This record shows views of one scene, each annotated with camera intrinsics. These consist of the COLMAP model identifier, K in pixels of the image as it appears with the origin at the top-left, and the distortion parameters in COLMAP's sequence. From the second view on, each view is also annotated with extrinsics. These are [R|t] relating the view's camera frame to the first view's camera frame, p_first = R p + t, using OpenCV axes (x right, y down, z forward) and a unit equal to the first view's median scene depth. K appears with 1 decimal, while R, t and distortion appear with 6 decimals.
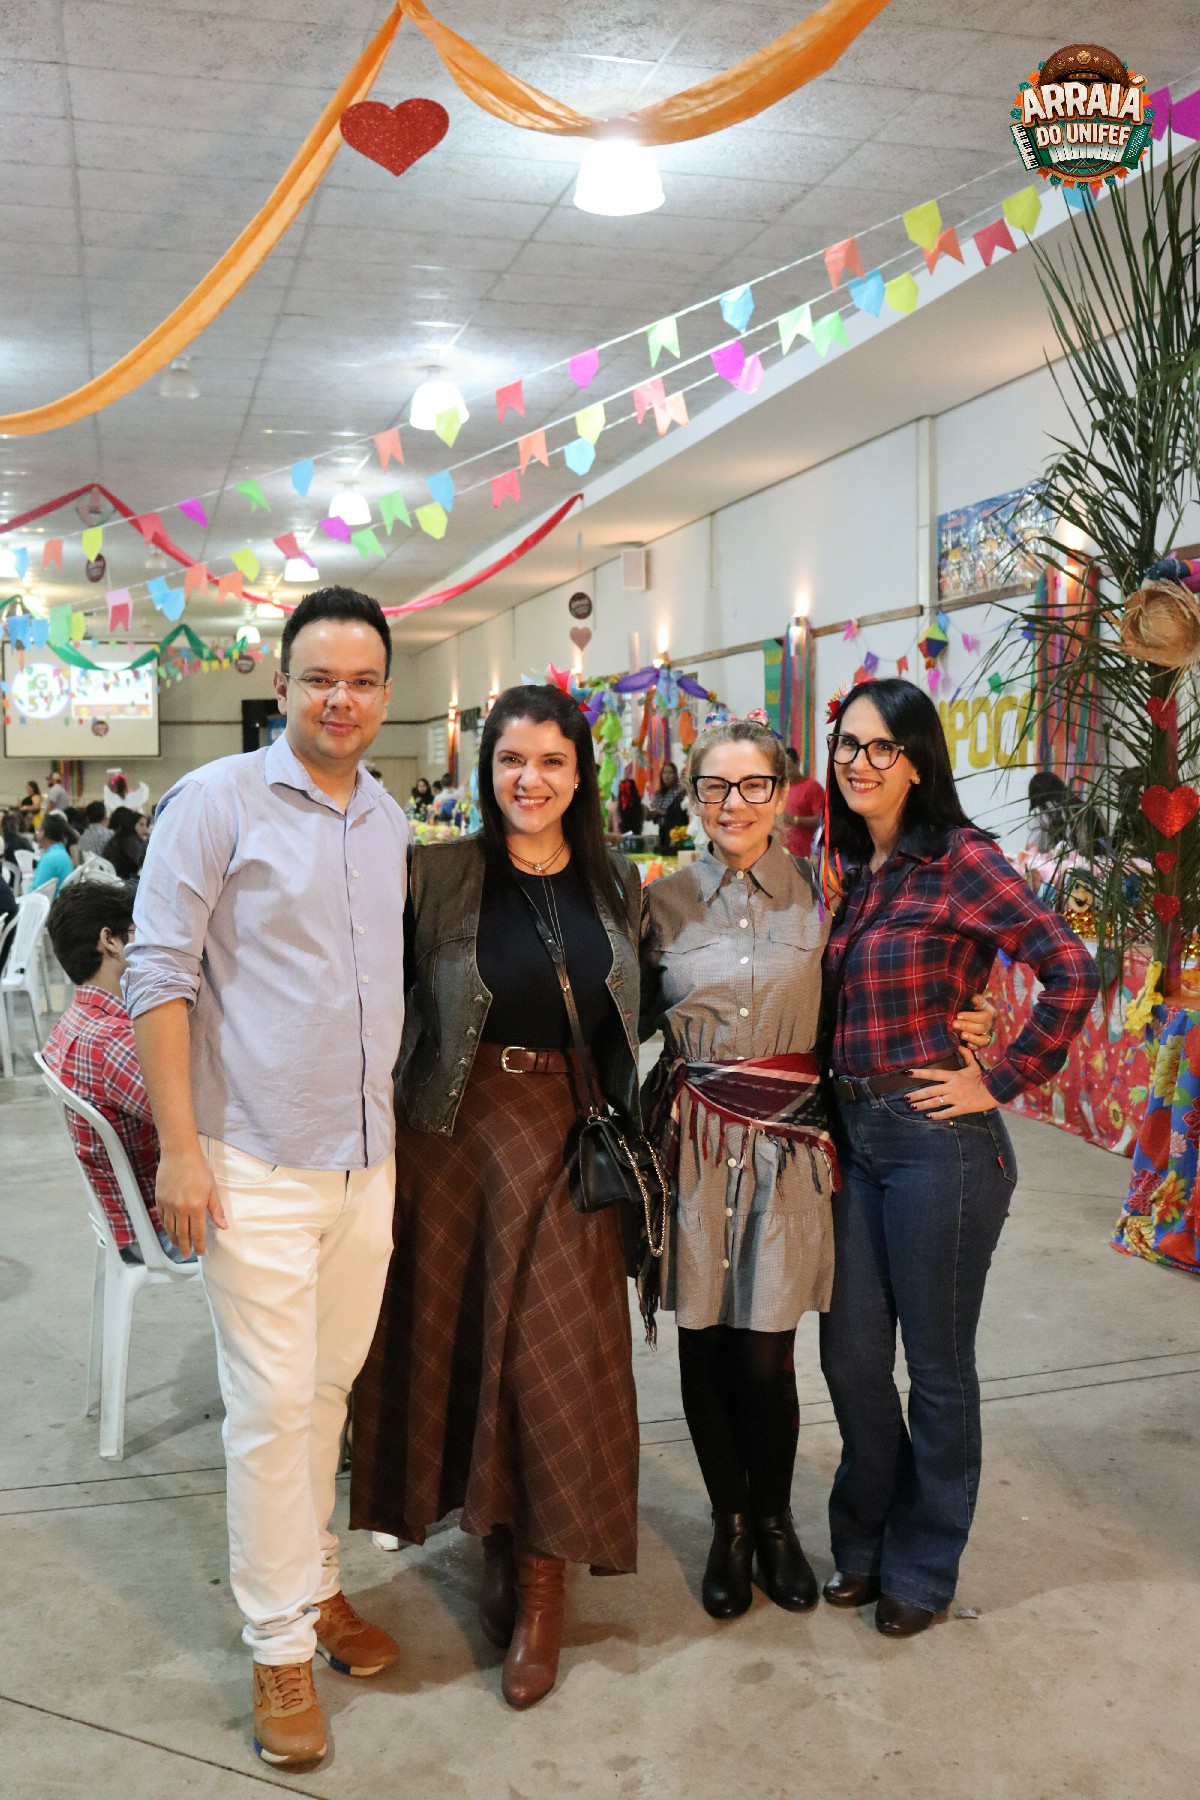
lens RADIAL K [[1773.4, 0, 595.6], [0, 1773.4, 915.1], [0, 0, 1]] dist [-0.103288, 0.000000]
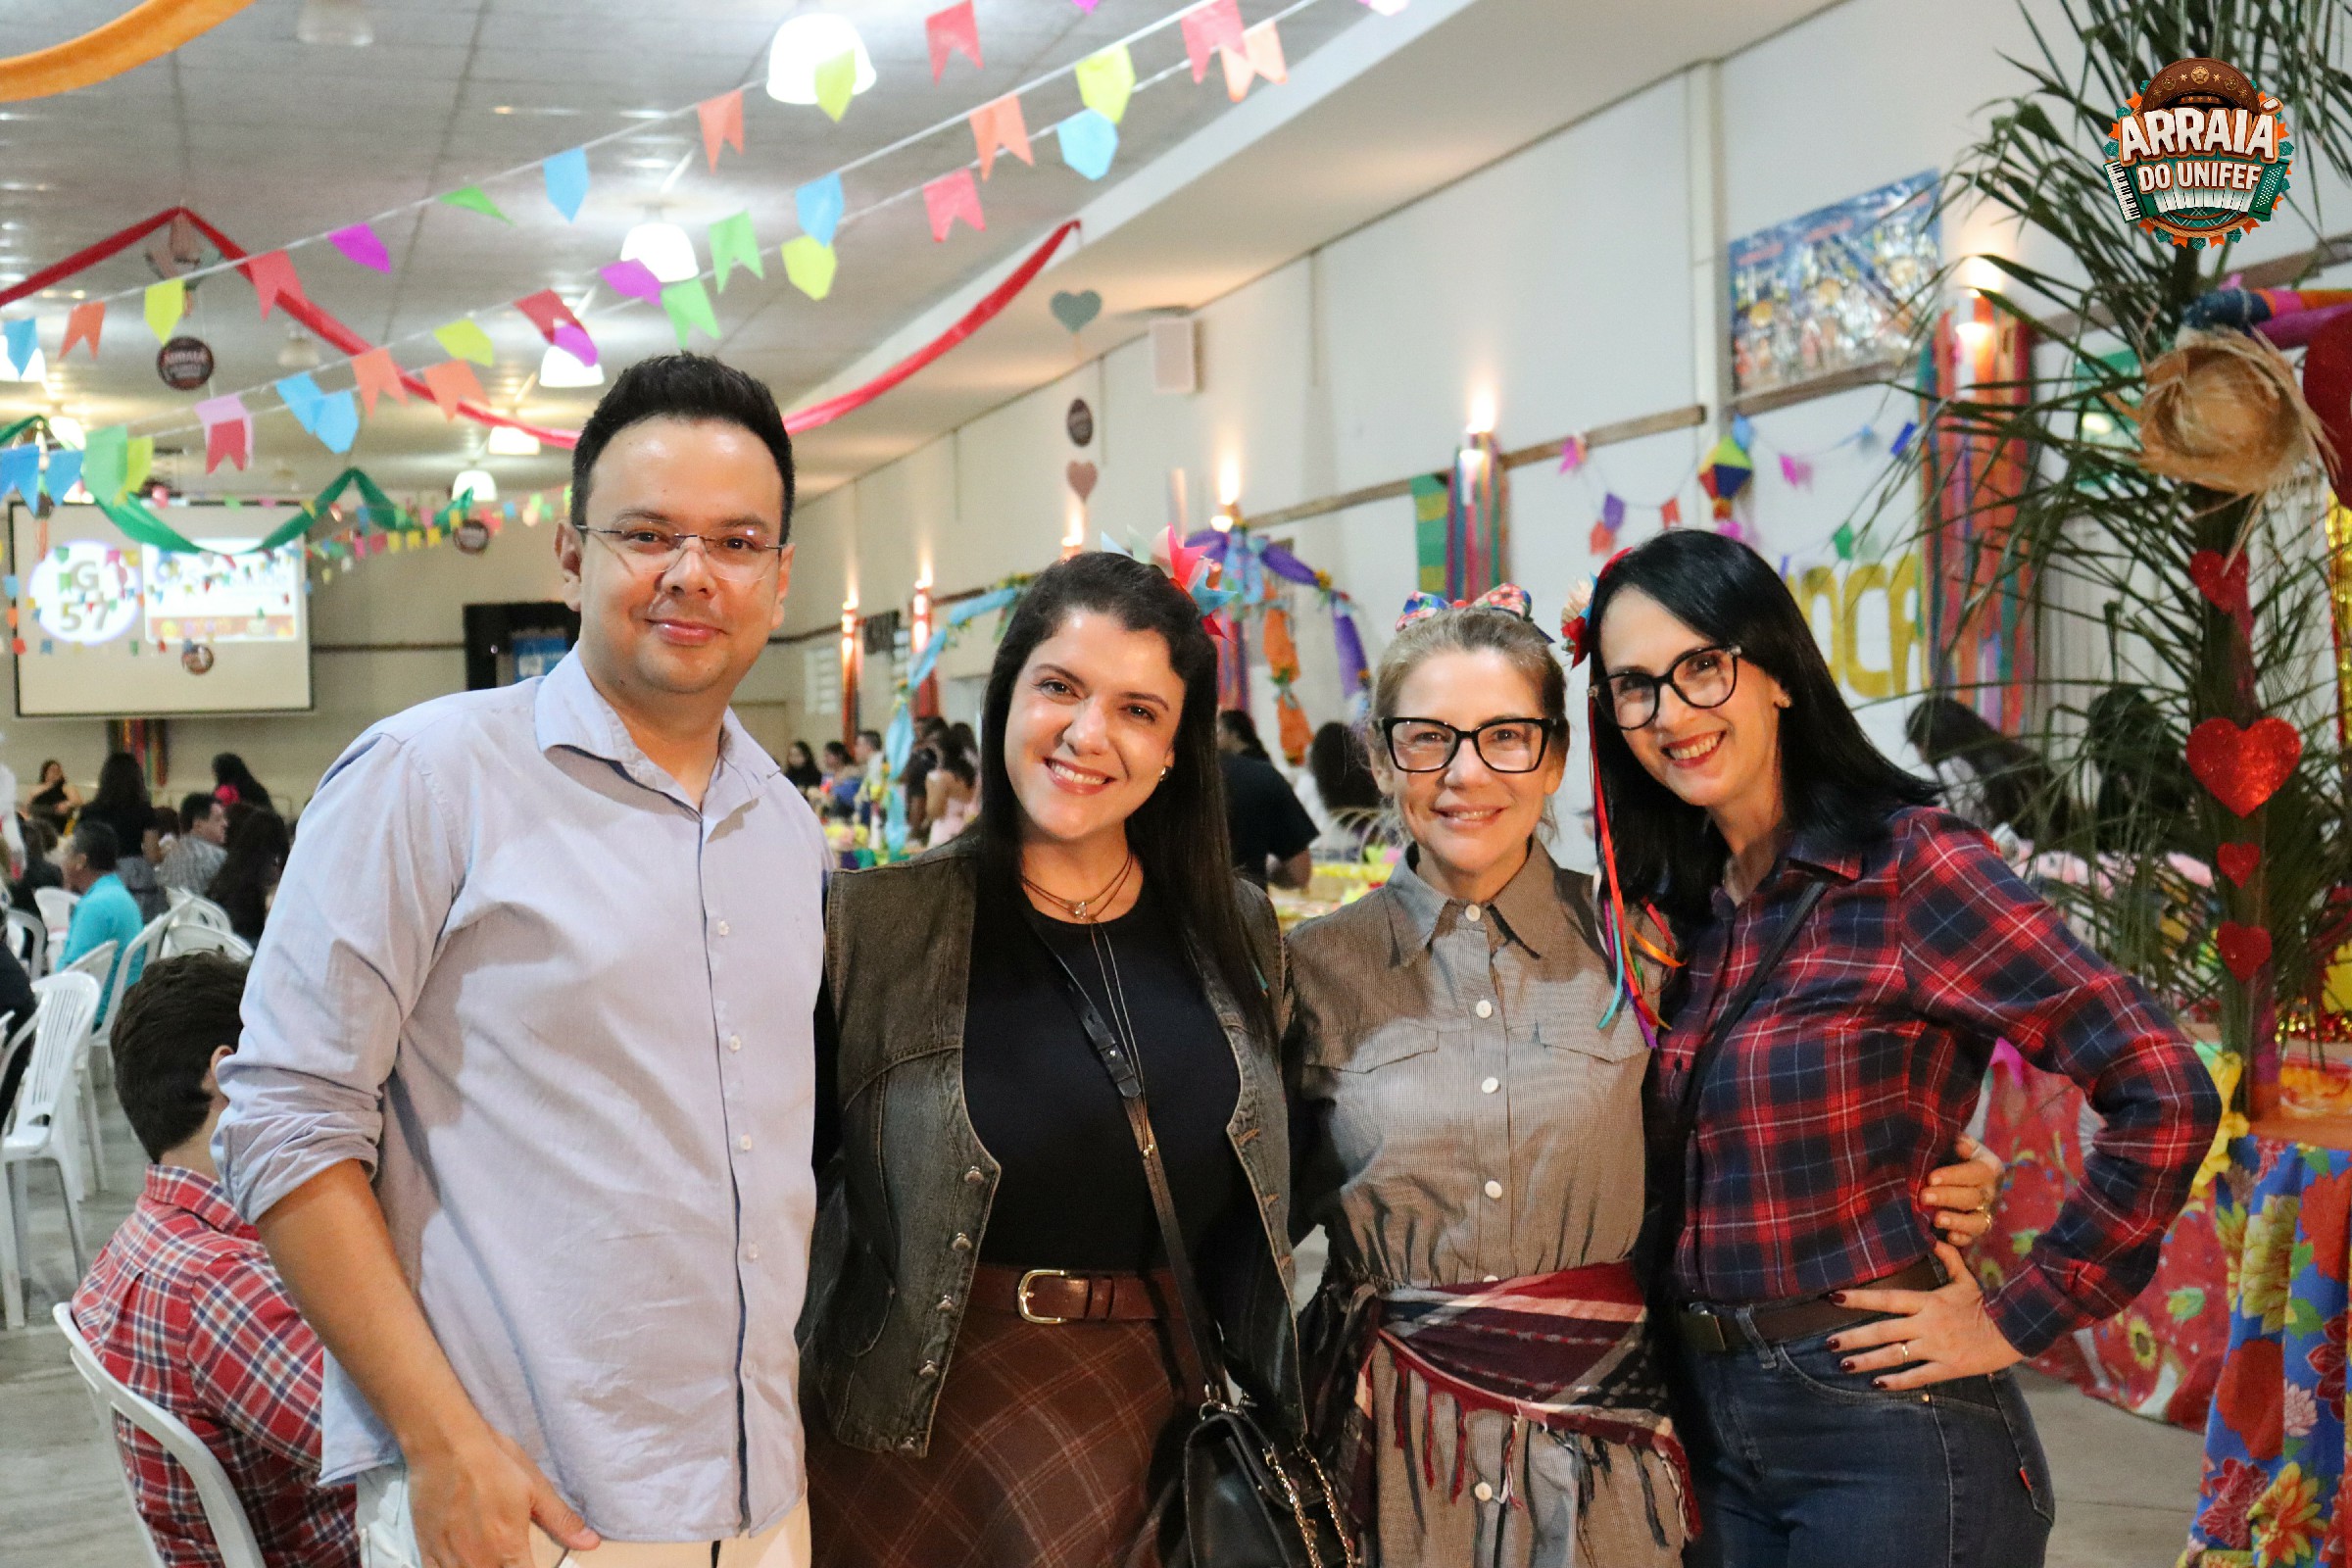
lens RADIAL K [[3142.4, 0, 1191.3], [0, 3142.4, 772.8], [0, 0, 1]] dist [0.053914, 0.000000]
pose [[0.999309, -0.022890, 0.029297, -0.011874], [0.024722, 0.997659, -0.063761, -0.003320], [-0.027769, 0.064441, 0.997535, 0.047650]]
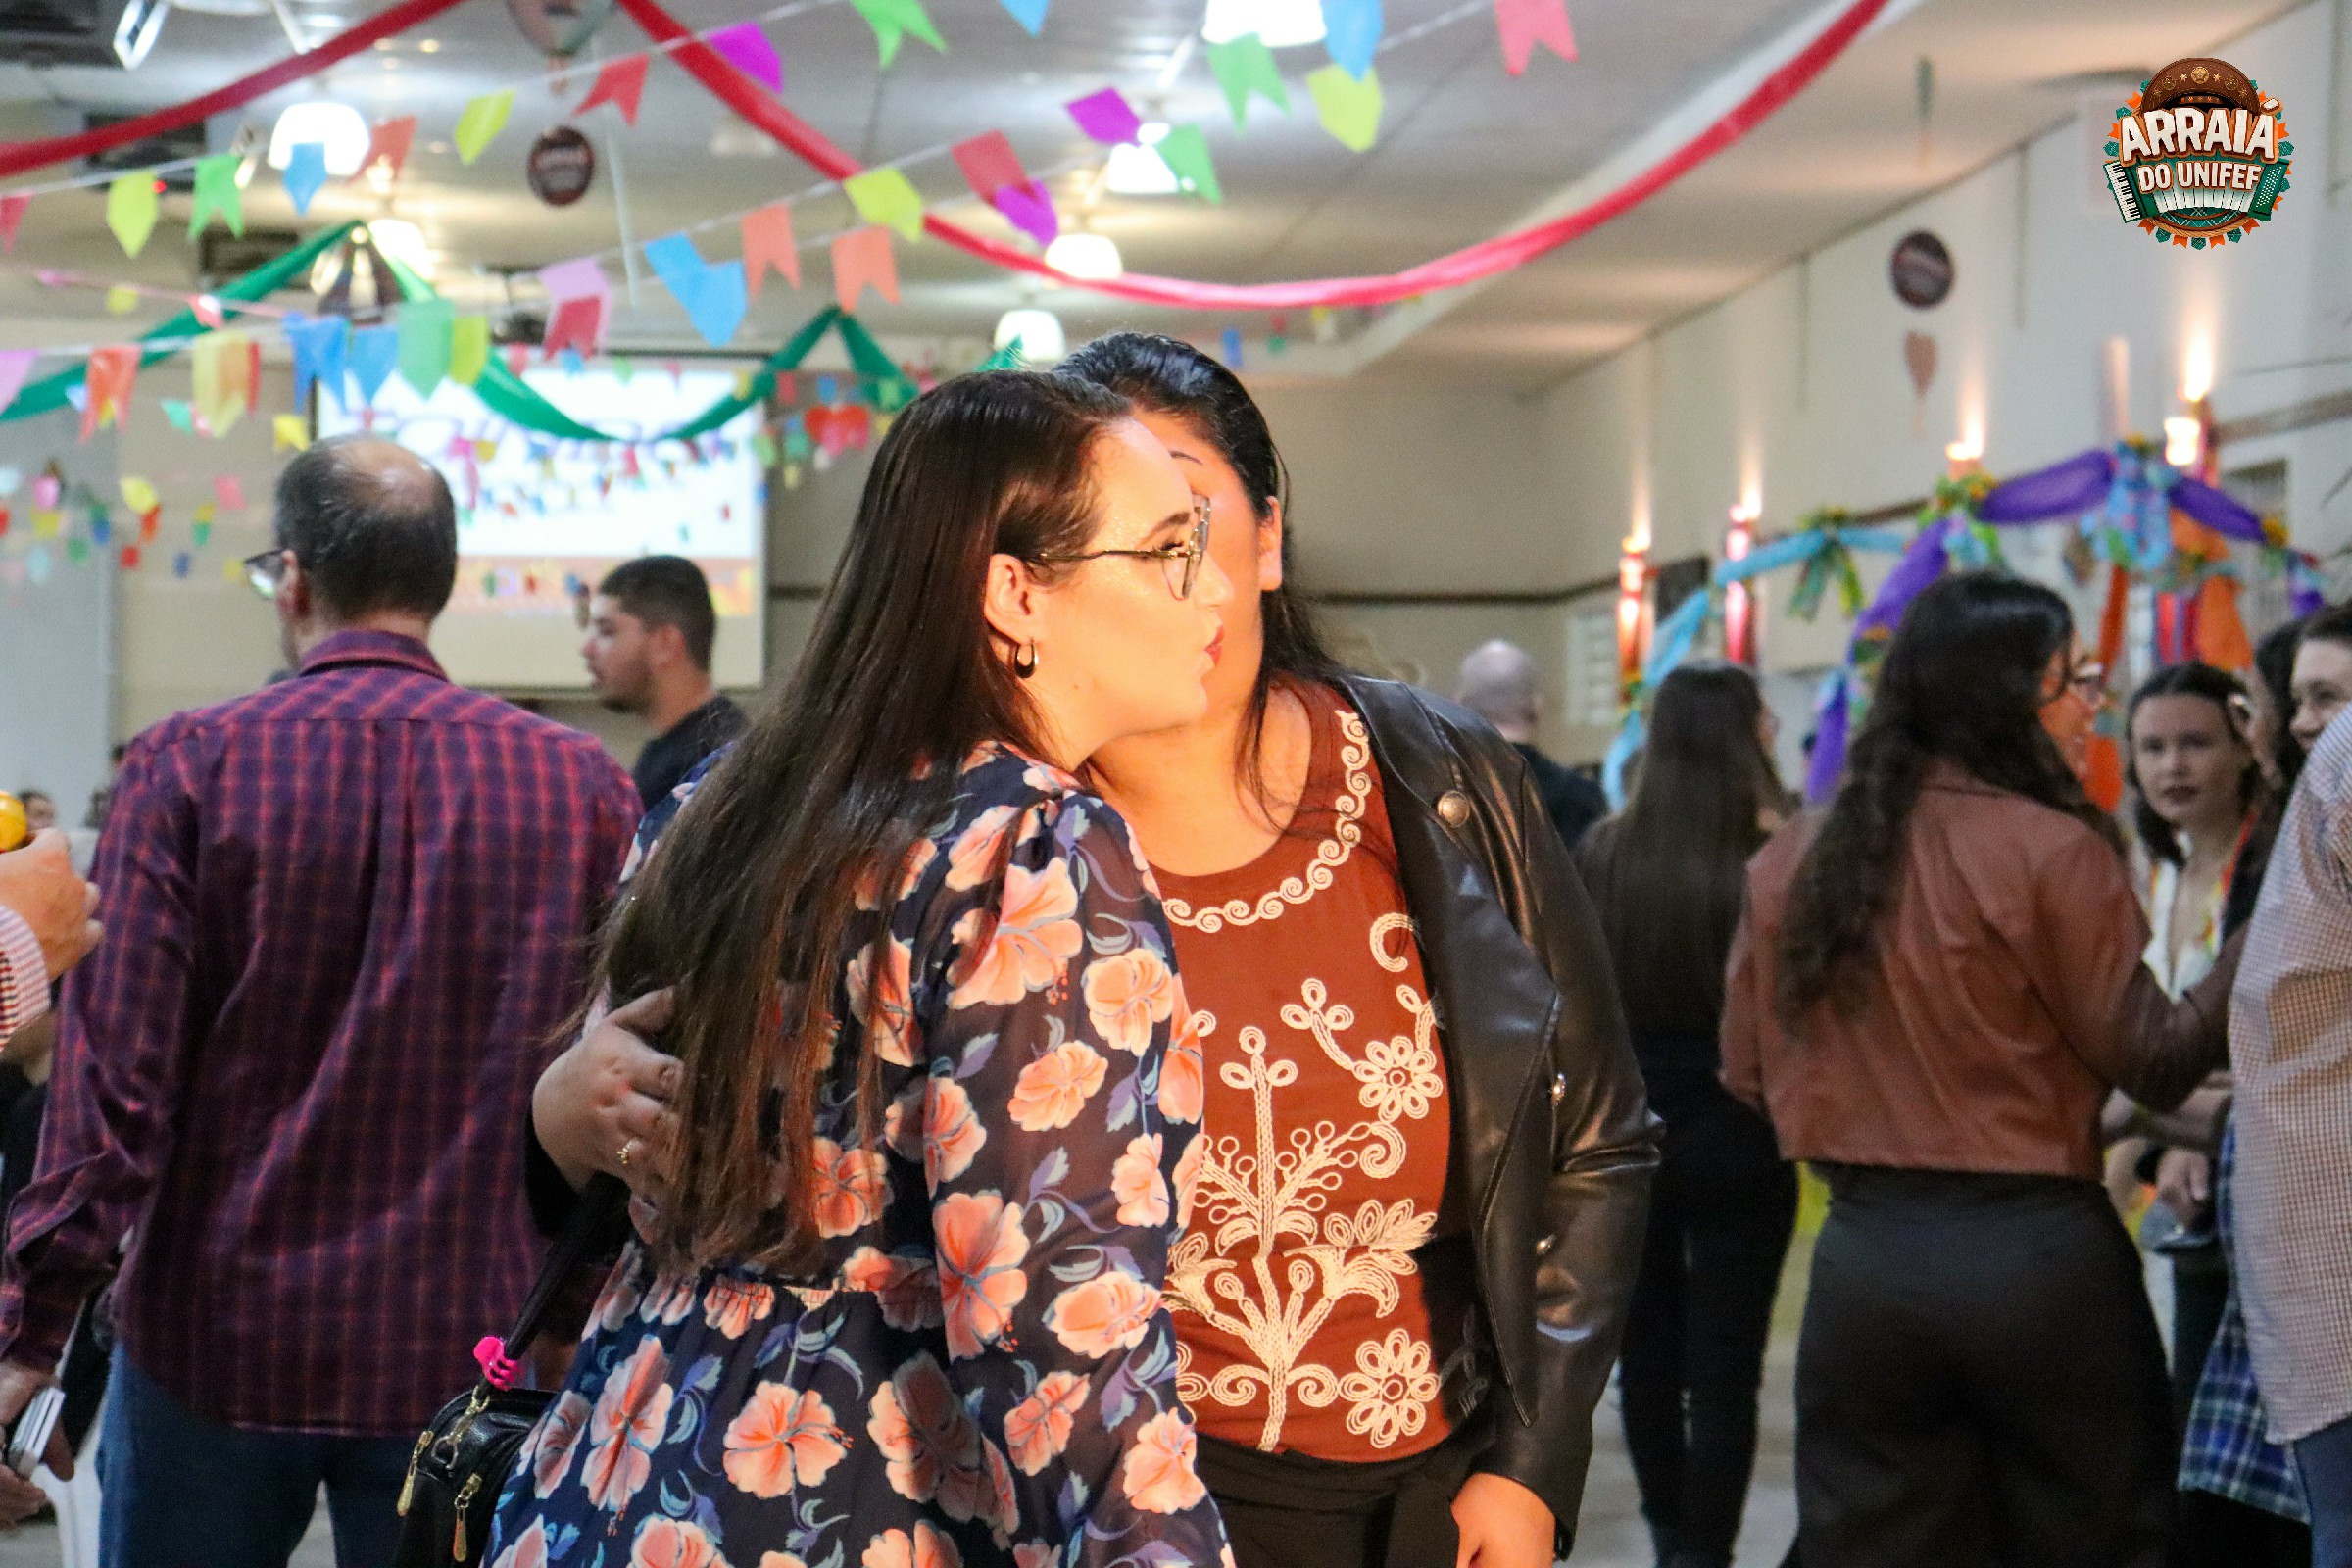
lens RADIAL K [[6046.6, 0, 1174.3], [0, 6046.6, 784.0], [0, 0, 1]] dist [0.401177, 0.000000]
pose [[0.982580, 0.013273, -0.185365, 0.159676], [-0.027394, 0.996895, -0.073829, 0.040789], [0.183809, 0.077621, 0.979892, -0.436347]]
